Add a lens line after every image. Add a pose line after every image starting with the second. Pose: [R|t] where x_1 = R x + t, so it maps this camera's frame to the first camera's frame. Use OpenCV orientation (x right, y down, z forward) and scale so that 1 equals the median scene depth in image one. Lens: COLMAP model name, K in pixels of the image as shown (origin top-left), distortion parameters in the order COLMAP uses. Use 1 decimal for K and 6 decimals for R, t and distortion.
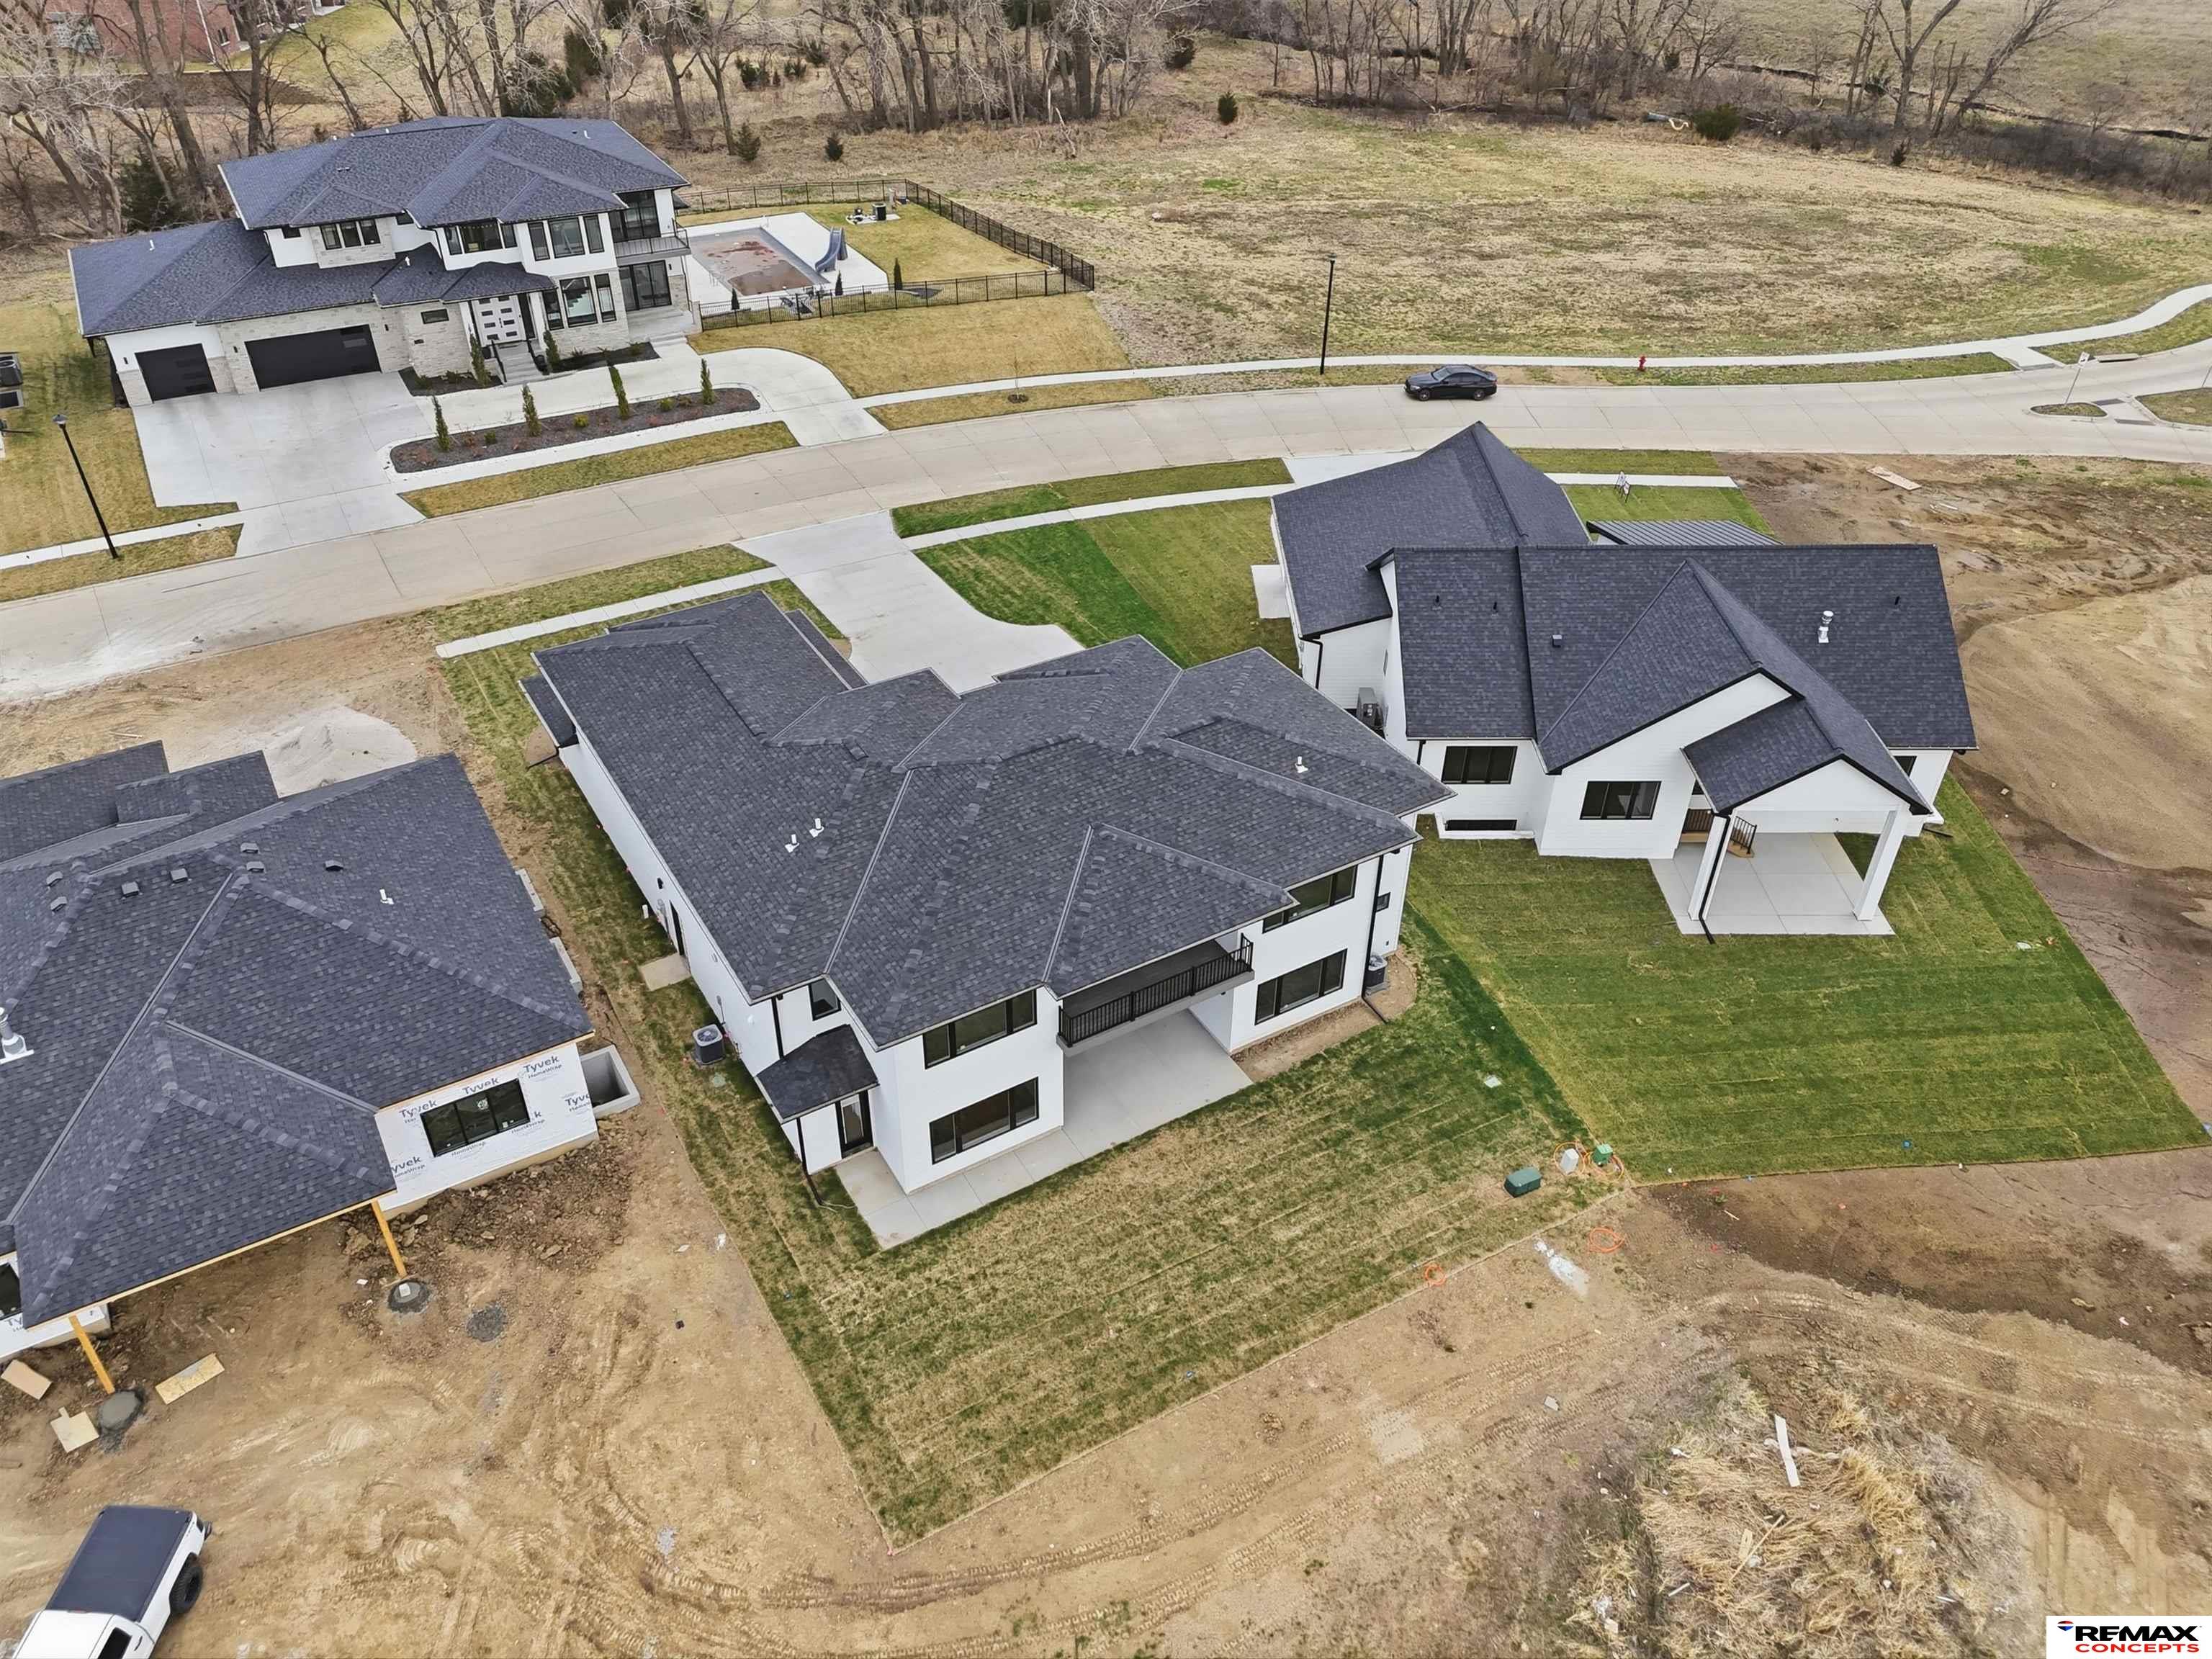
lens RADIAL K [[1620.7, 0, 1110.1], [0, 1620.7, 818.2], [0, 0, 1]] dist [0.075044, -0.061193]
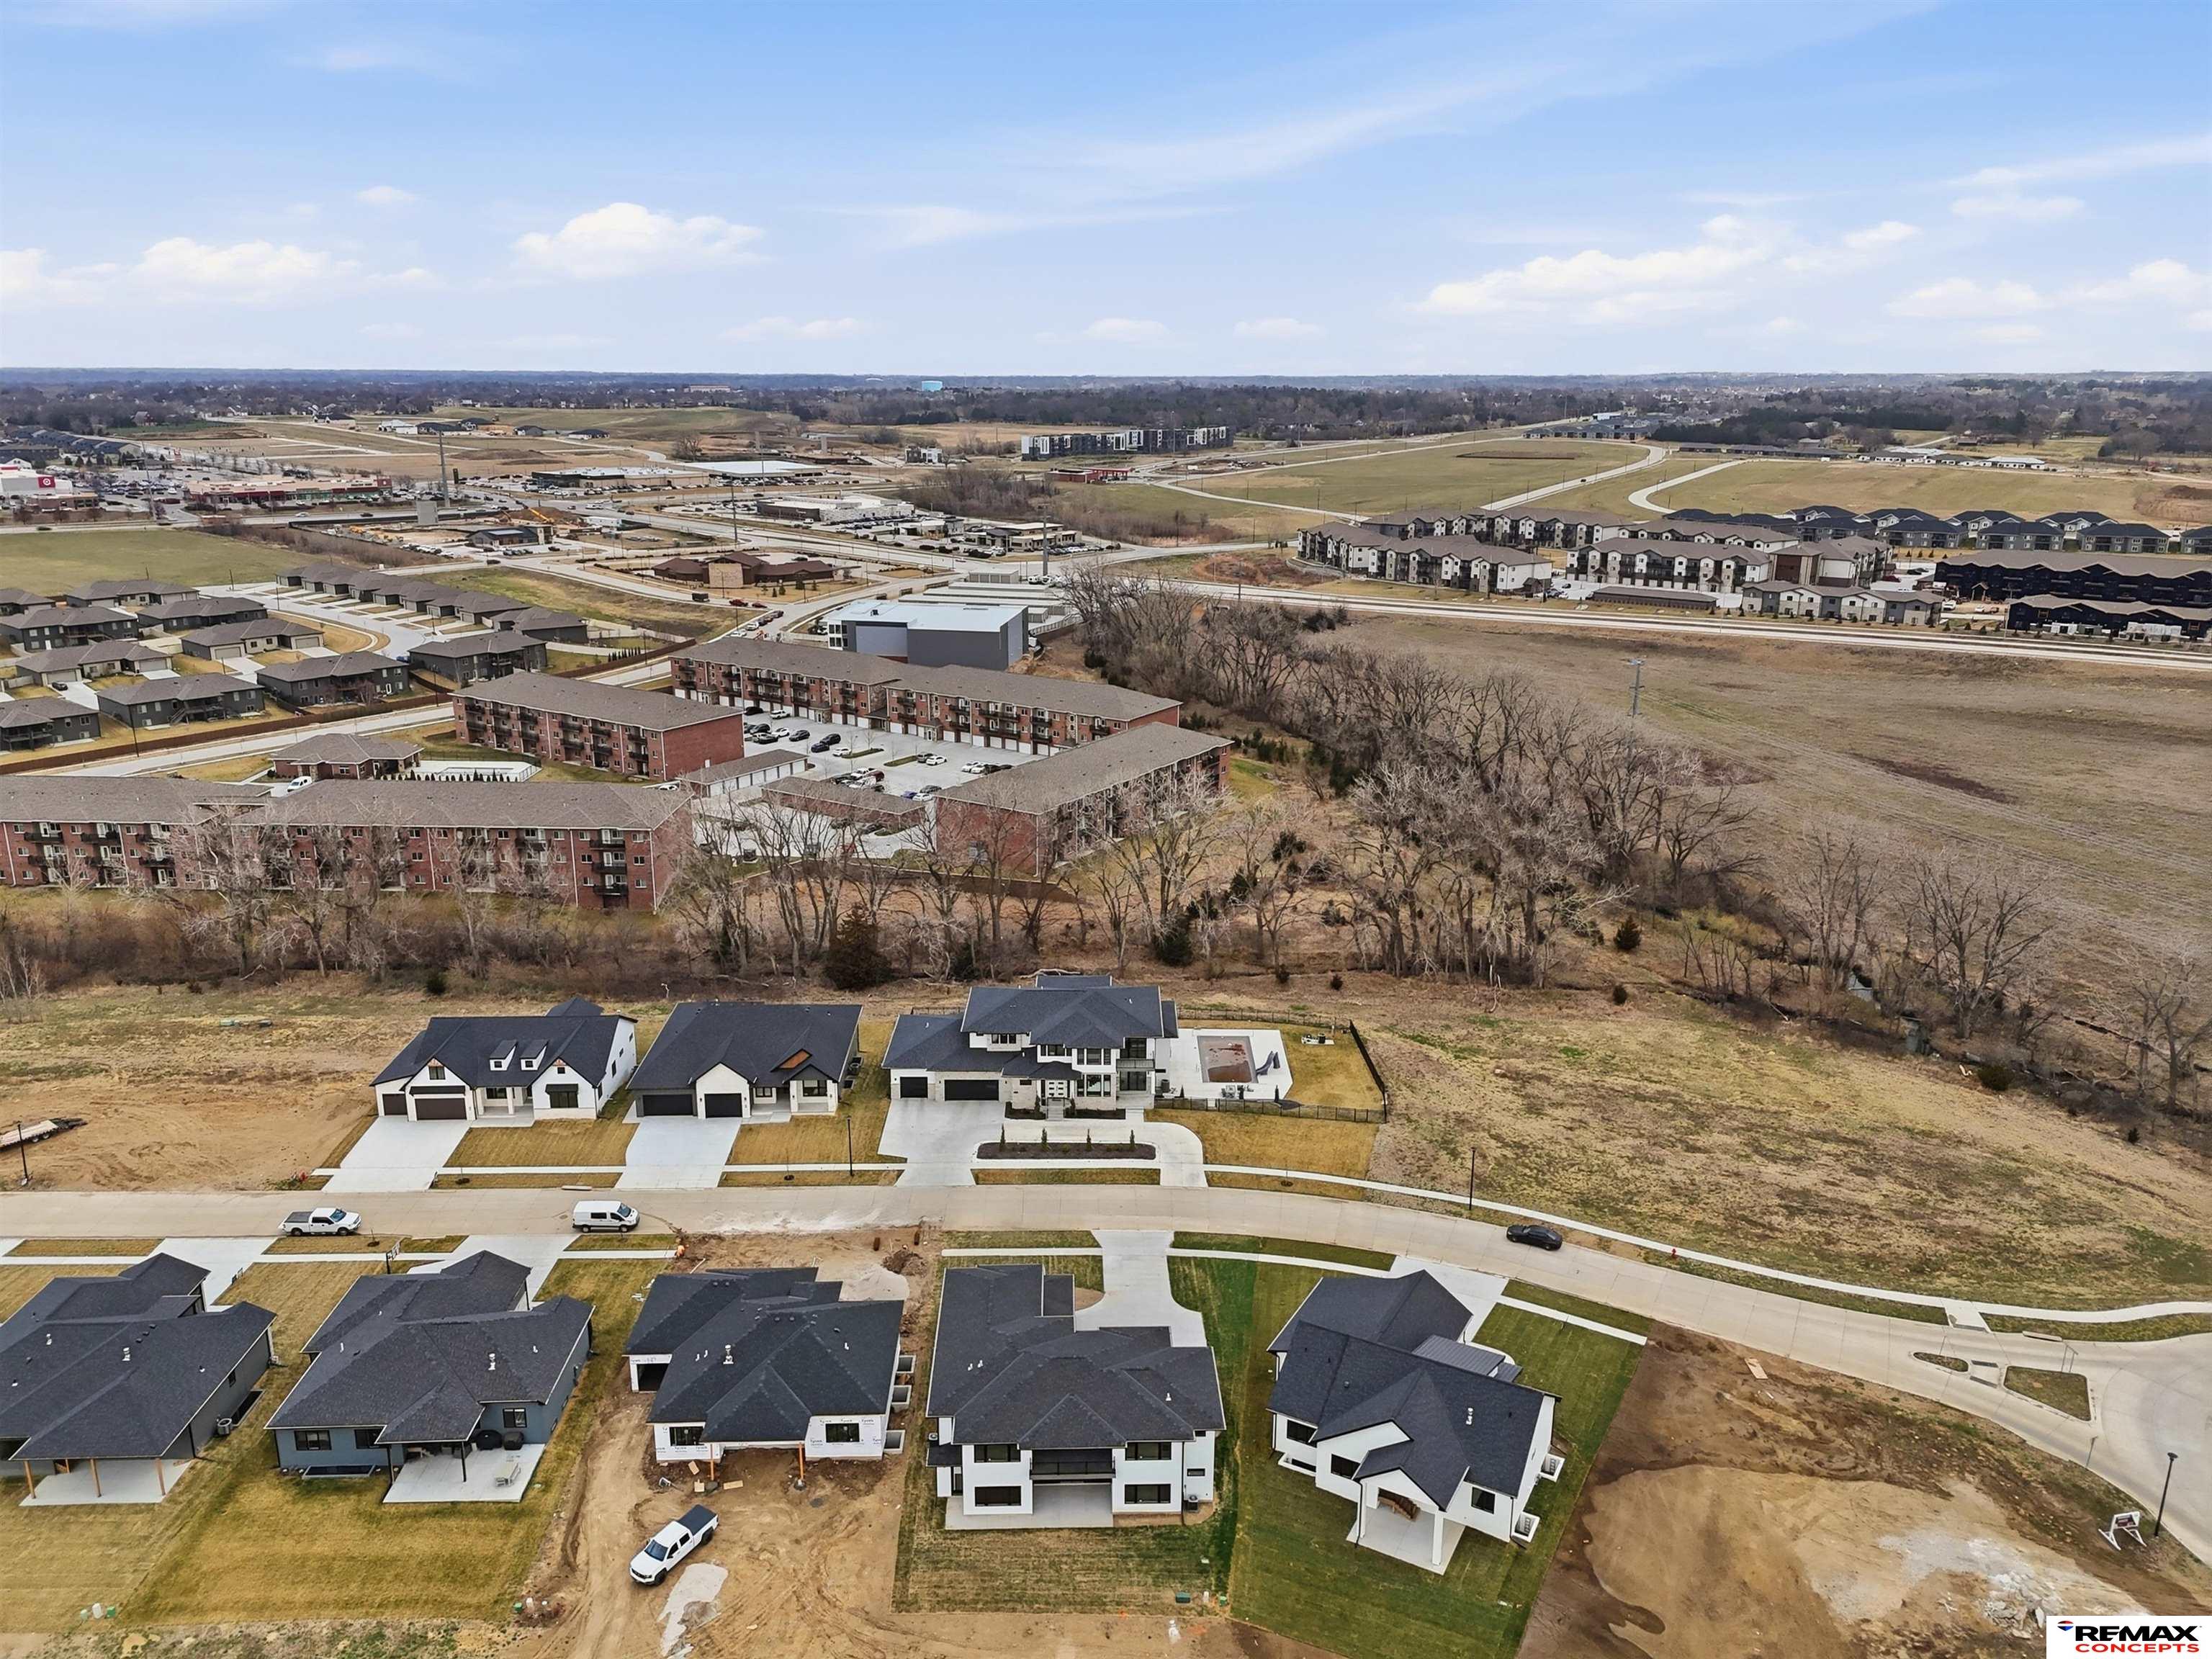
lens RADIAL K [[1620.7, 0, 1105.2], [0, 1620.7, 810.7], [0, 0, 1]] dist [0.075044, -0.061193]
pose [[0.871603, 0.121943, -0.474804, 0.837477], [-0.286493, 0.912653, -0.291523, -0.070797], [0.397782, 0.390120, 0.830407, -1.091166]]
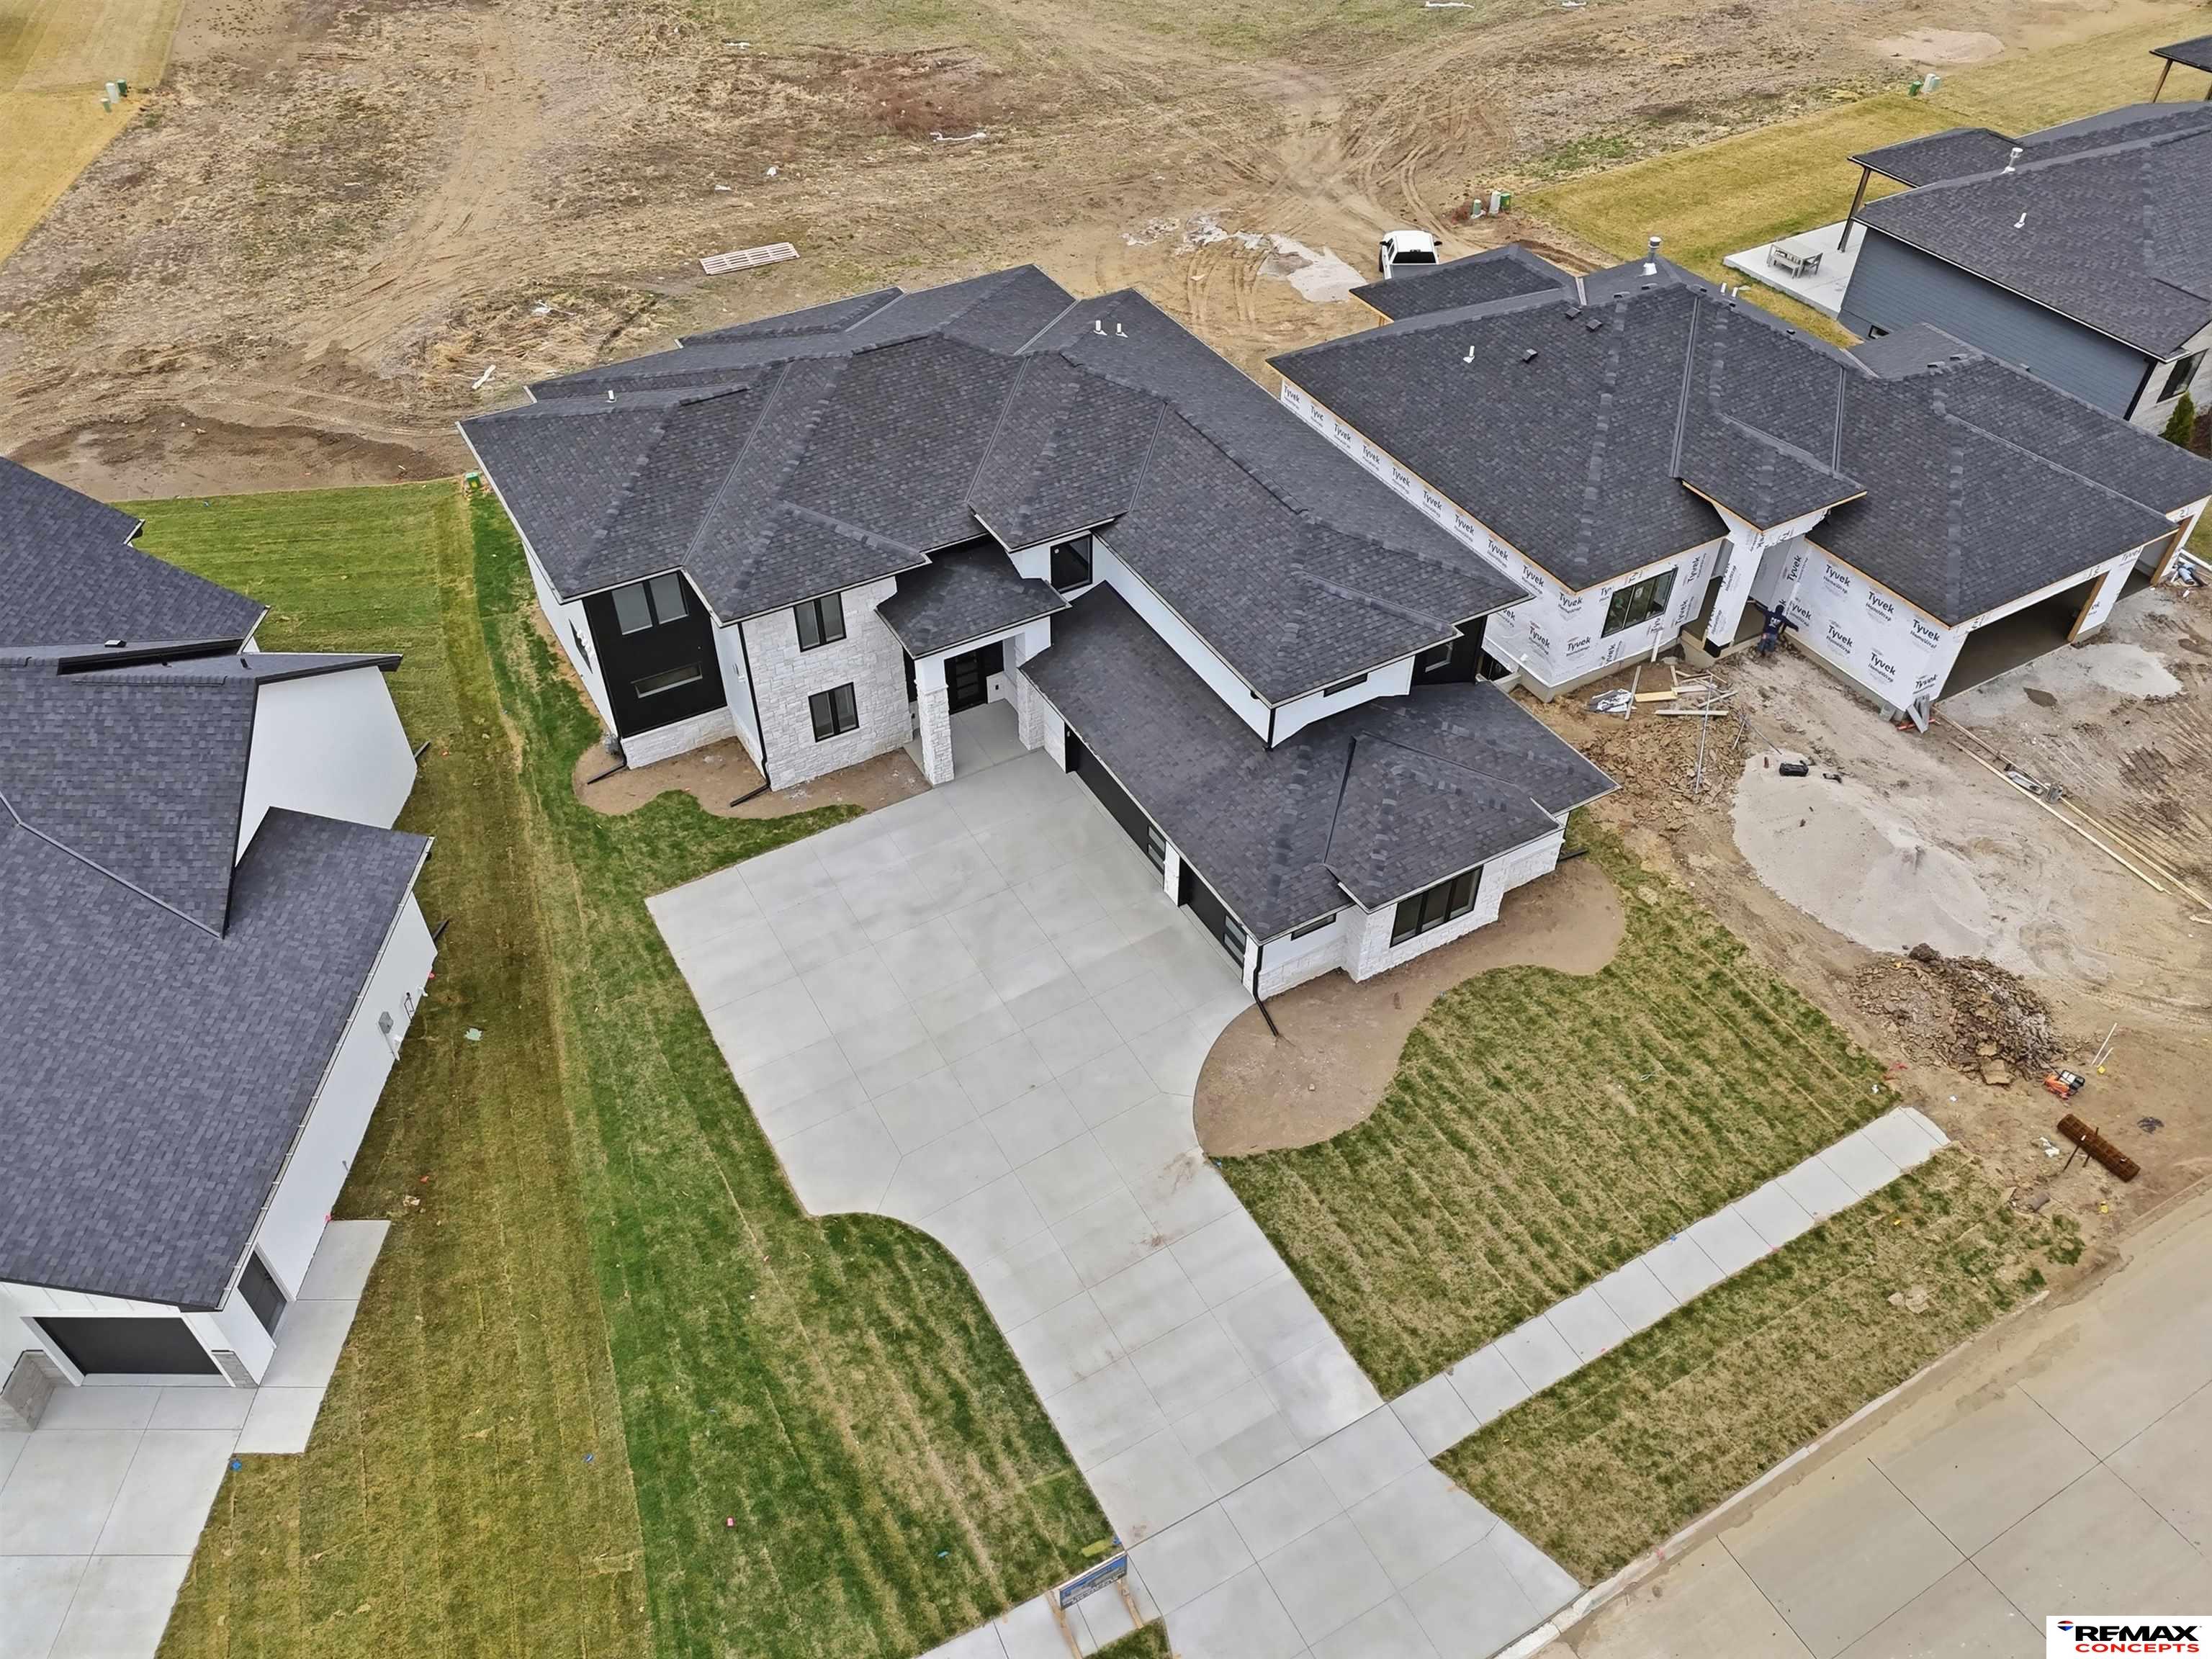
lens RADIAL K [[1620.7, 0, 1104.3], [0, 1620.7, 823.3], [0, 0, 1]] dist [0.075044, -0.061193]
pose [[-0.999726, -0.023056, 0.004005, -0.138995], [-0.000256, 0.181903, 0.983316, -0.714476], [-0.023400, 0.983046, -0.181859, 1.078797]]
